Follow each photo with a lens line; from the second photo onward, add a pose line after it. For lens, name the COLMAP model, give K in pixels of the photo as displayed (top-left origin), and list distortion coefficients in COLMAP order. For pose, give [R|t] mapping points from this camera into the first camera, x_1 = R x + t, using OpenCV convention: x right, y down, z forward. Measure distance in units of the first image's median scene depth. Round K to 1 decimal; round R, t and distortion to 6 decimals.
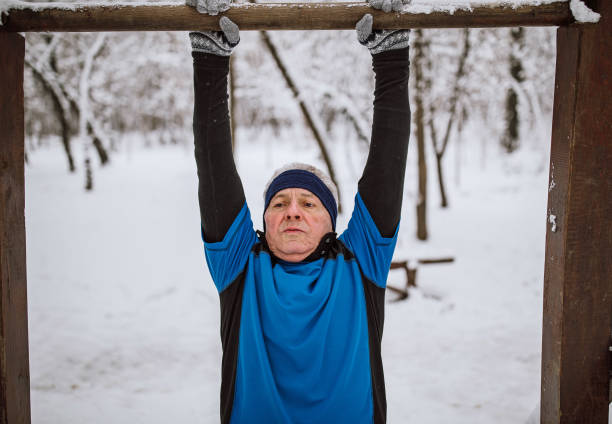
lens RADIAL K [[625.3, 0, 319.4], [0, 625.3, 213.4], [0, 0, 1]] dist [-0.011809, -0.009083]
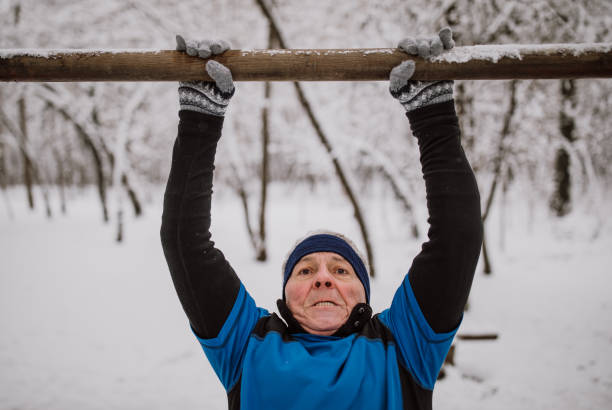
lens RADIAL K [[626.0, 0, 290.9], [0, 626.0, 203.8], [0, 0, 1]] dist [-0.011919, -0.004092]
pose [[0.993646, 0.025644, -0.109593, 0.042597], [-0.036559, 0.994438, -0.098776, -0.048096], [0.106450, 0.102155, 0.989056, 0.190688]]
